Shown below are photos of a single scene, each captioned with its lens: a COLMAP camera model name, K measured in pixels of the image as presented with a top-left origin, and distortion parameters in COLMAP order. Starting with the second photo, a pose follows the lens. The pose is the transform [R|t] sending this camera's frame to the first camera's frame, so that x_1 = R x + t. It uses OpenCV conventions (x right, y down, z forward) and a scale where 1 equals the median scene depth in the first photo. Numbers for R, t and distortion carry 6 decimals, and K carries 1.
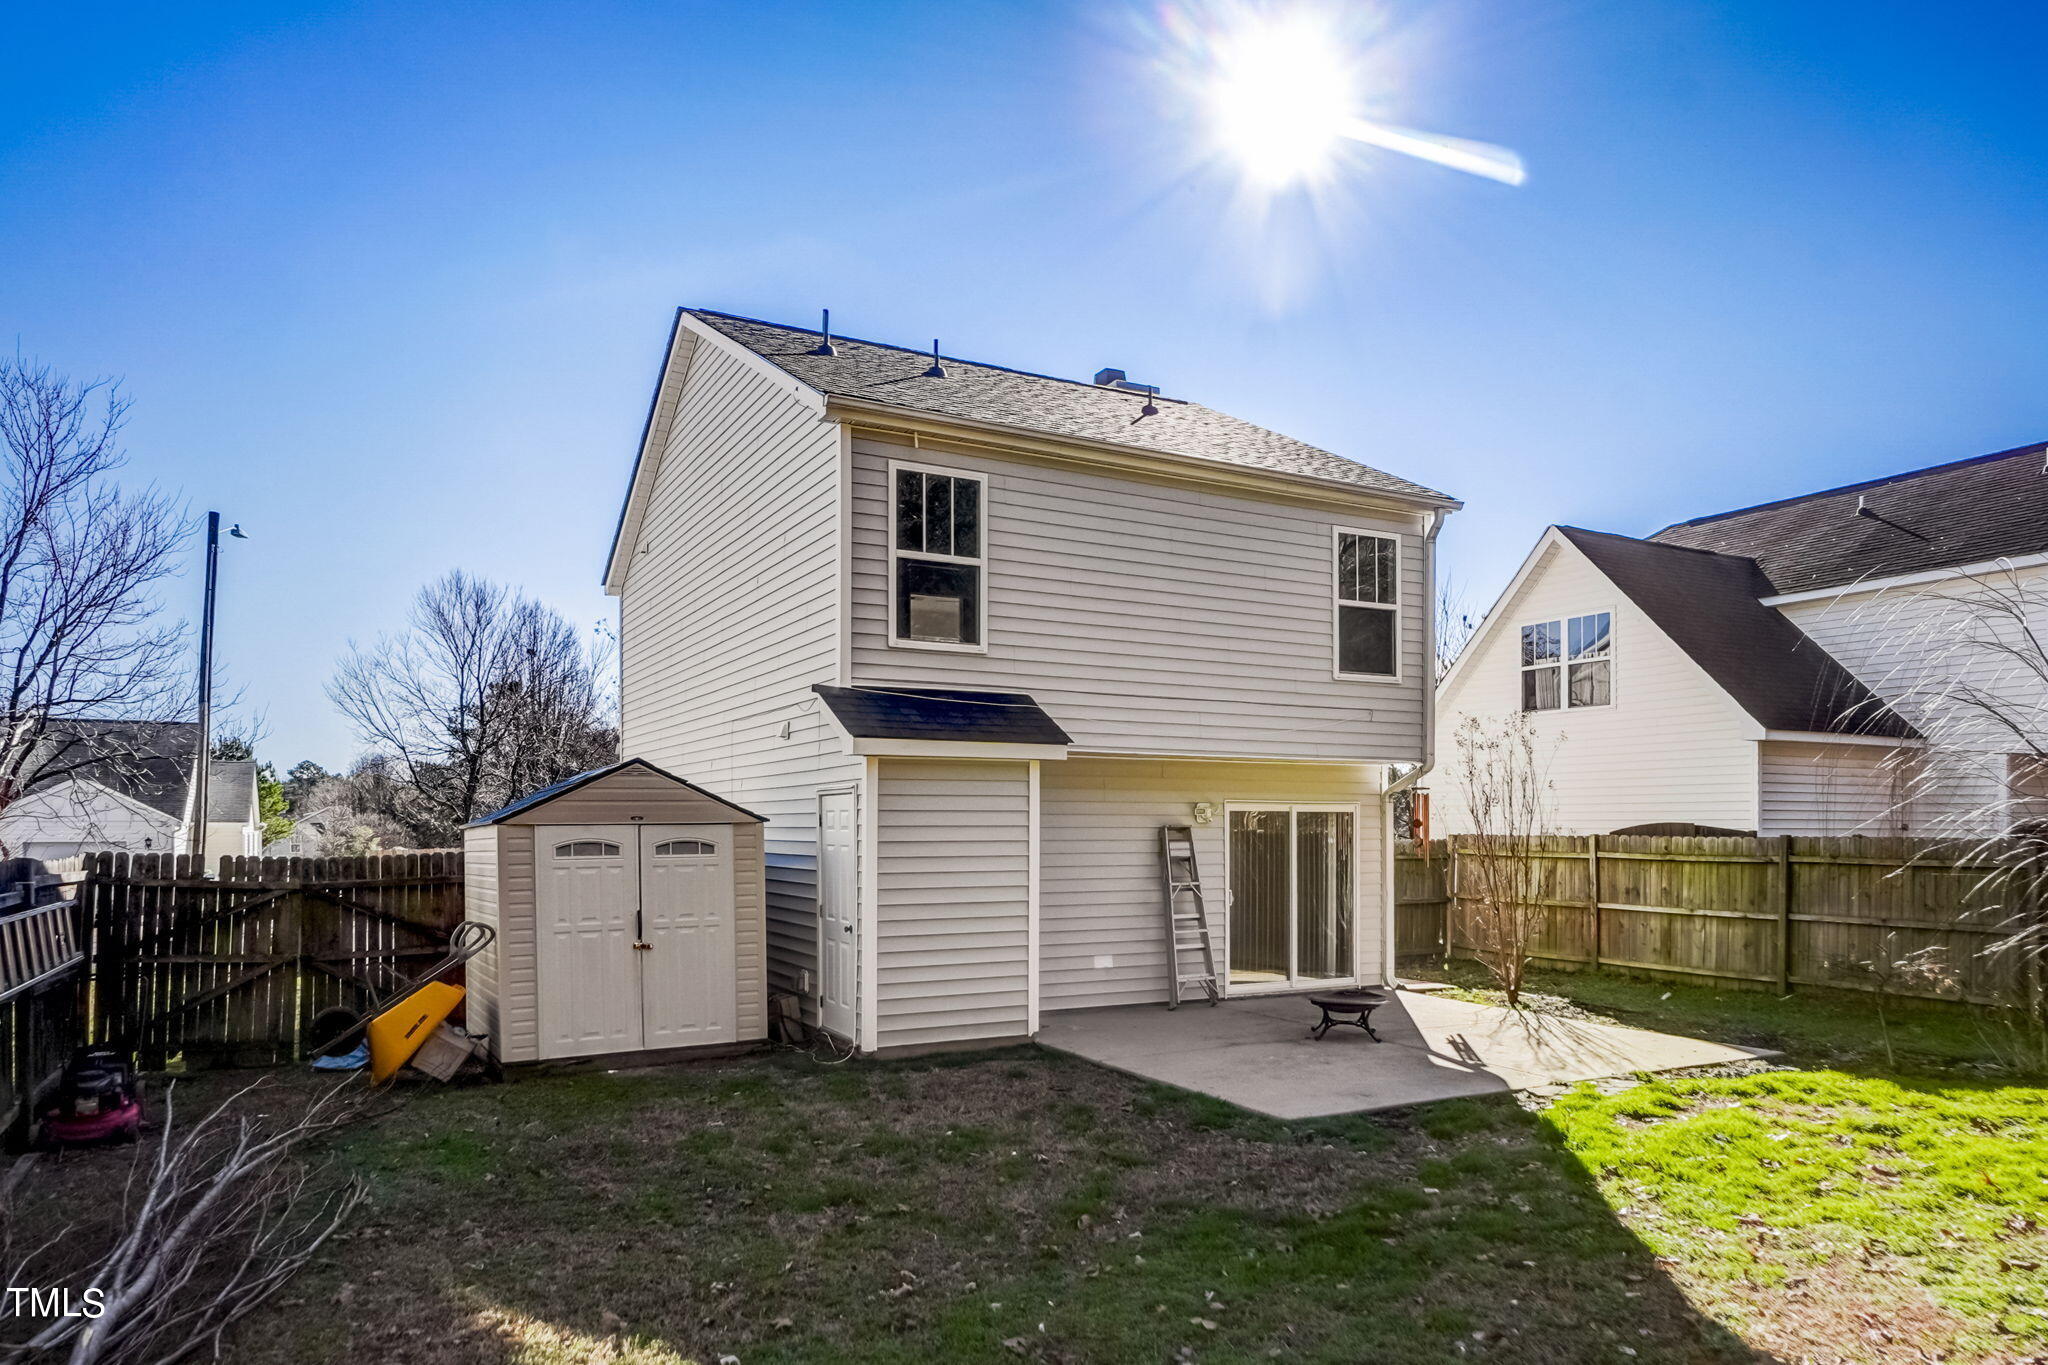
lens RADIAL K [[1299.6, 0, 1024.0], [0, 1299.6, 682.5], [0, 0, 1]] dist [-0.000737, -0.000454]
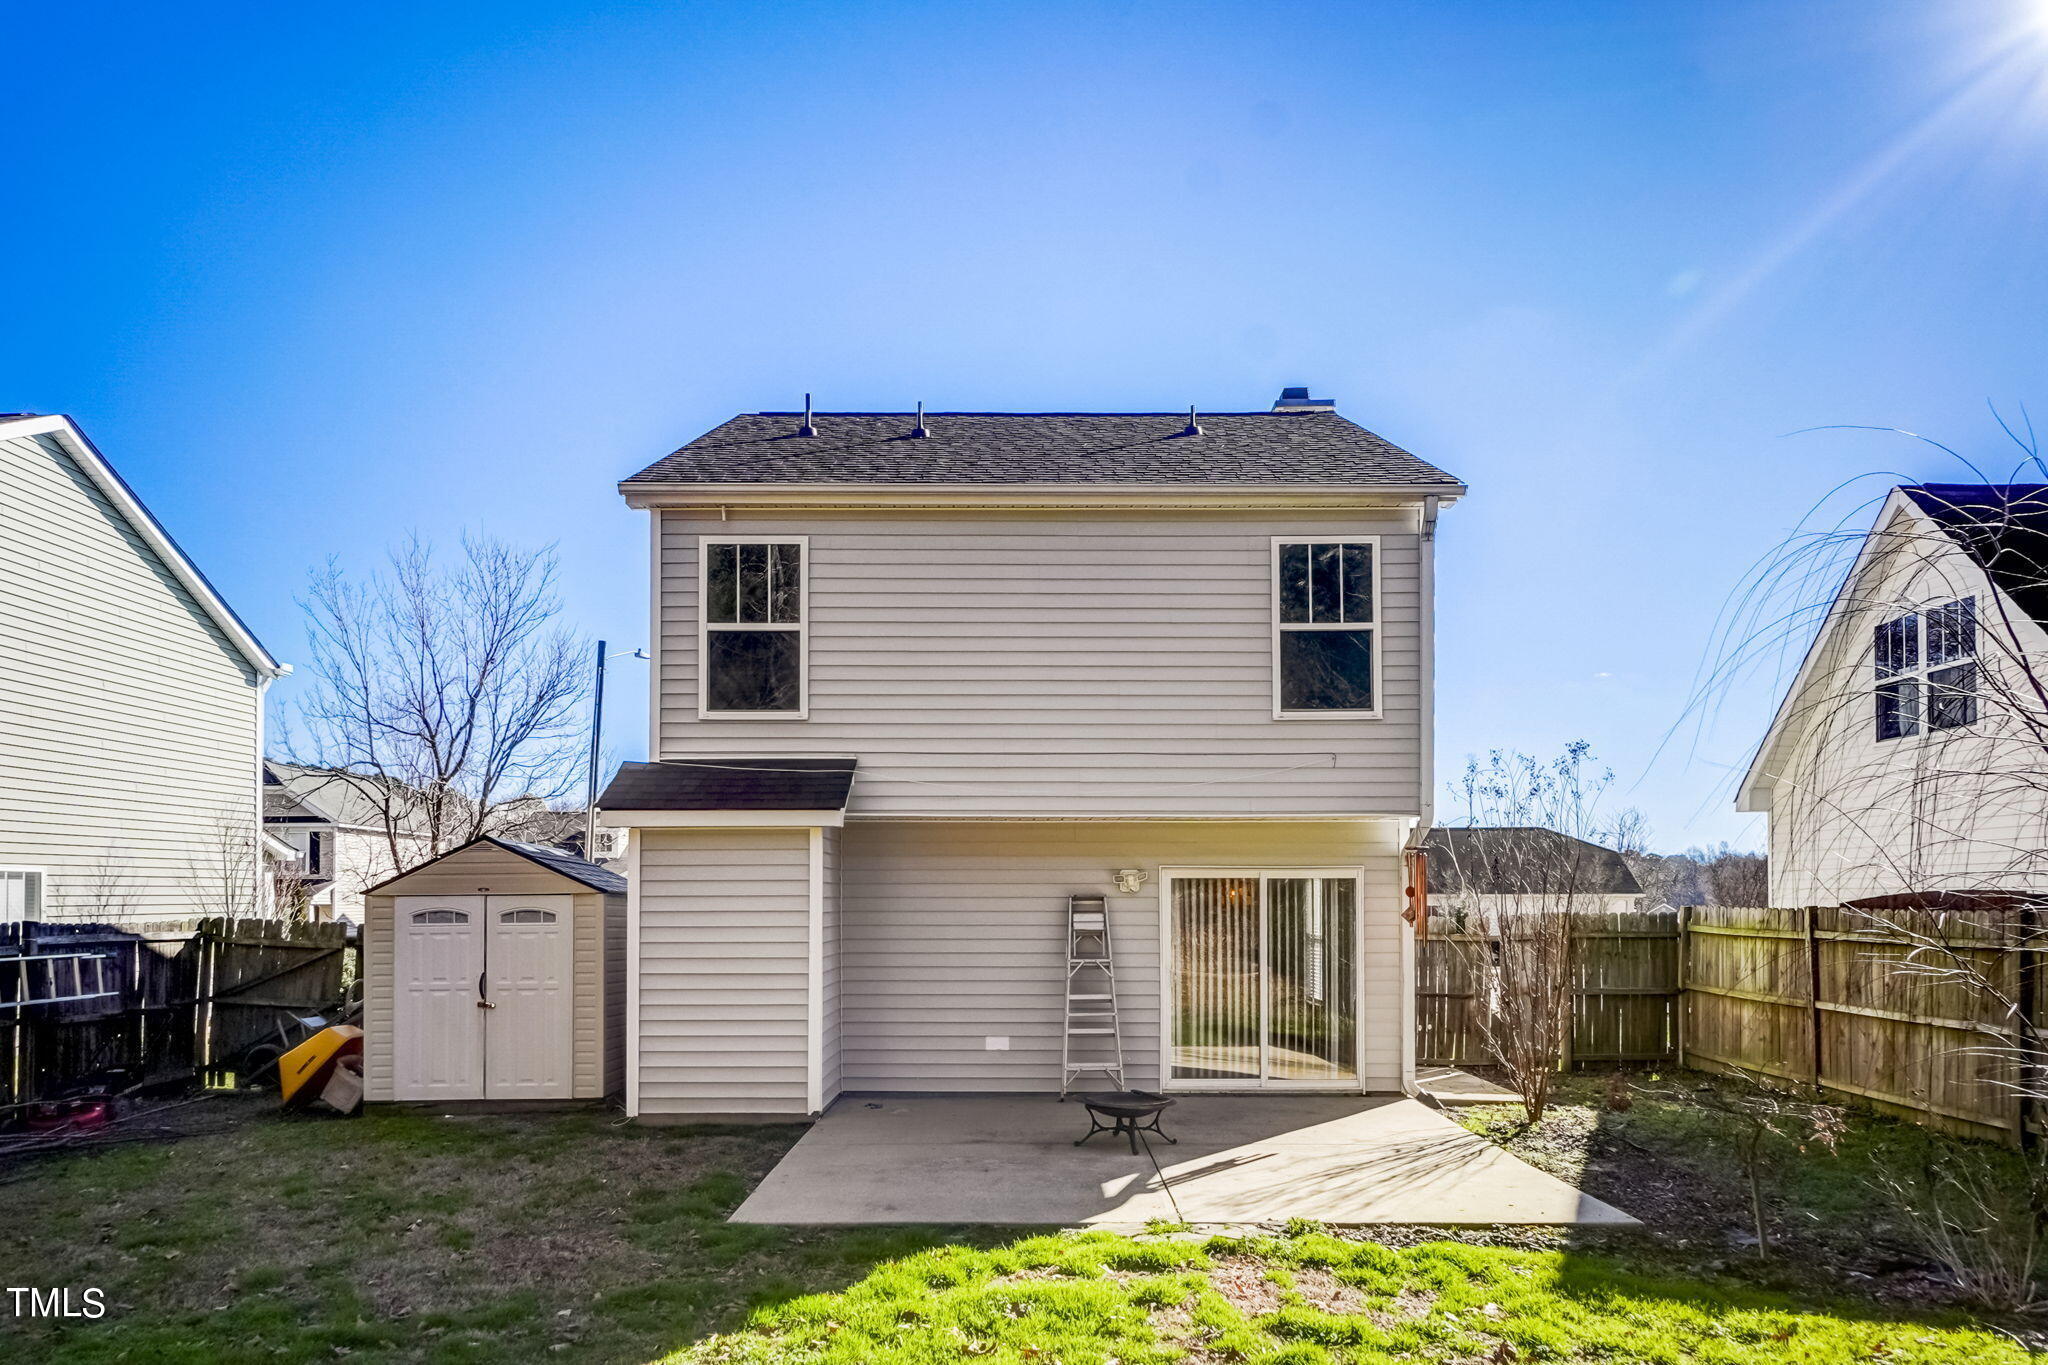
lens RADIAL K [[1294.6, 0, 1018.4], [0, 1294.6, 742.1], [0, 0, 1]] dist [0.003497, 0.002457]
pose [[0.877019, -0.059116, -0.476805, 0.518388], [0.054156, 0.998240, -0.024154, 0.024425], [0.477393, -0.004638, 0.878677, 0.198751]]
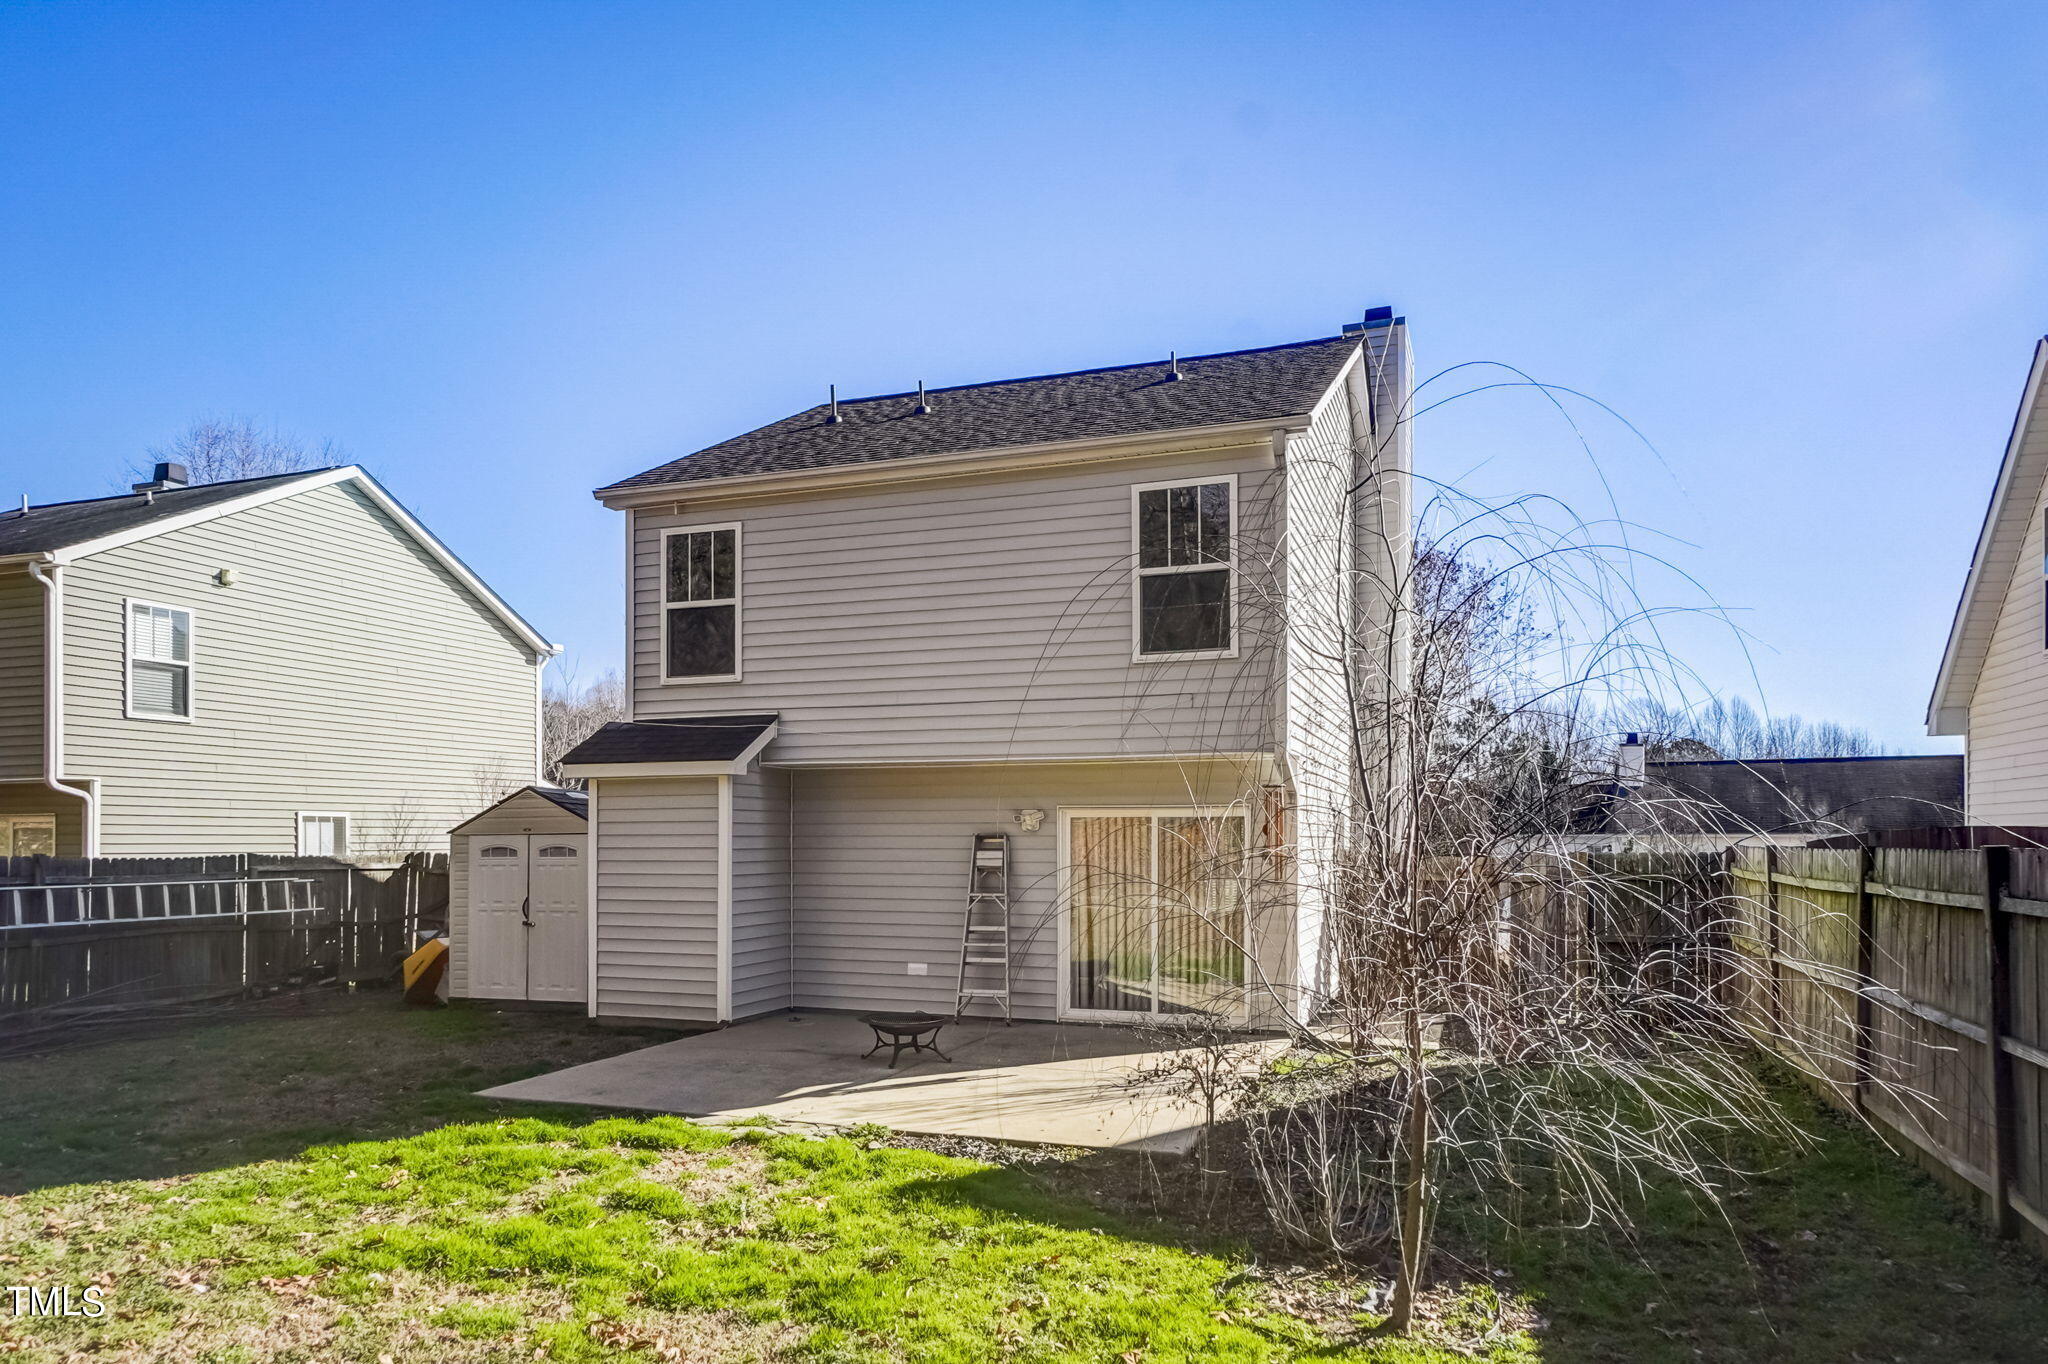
lens RADIAL K [[1299.6, 0, 1024.0], [0, 1299.6, 682.0], [0, 0, 1]] dist [-0.000737, -0.000454]
pose [[0.661250, -0.091080, -0.744616, 0.877269], [0.084066, 0.995347, -0.047095, 0.046965], [0.745440, -0.031456, 0.665830, 0.391873]]
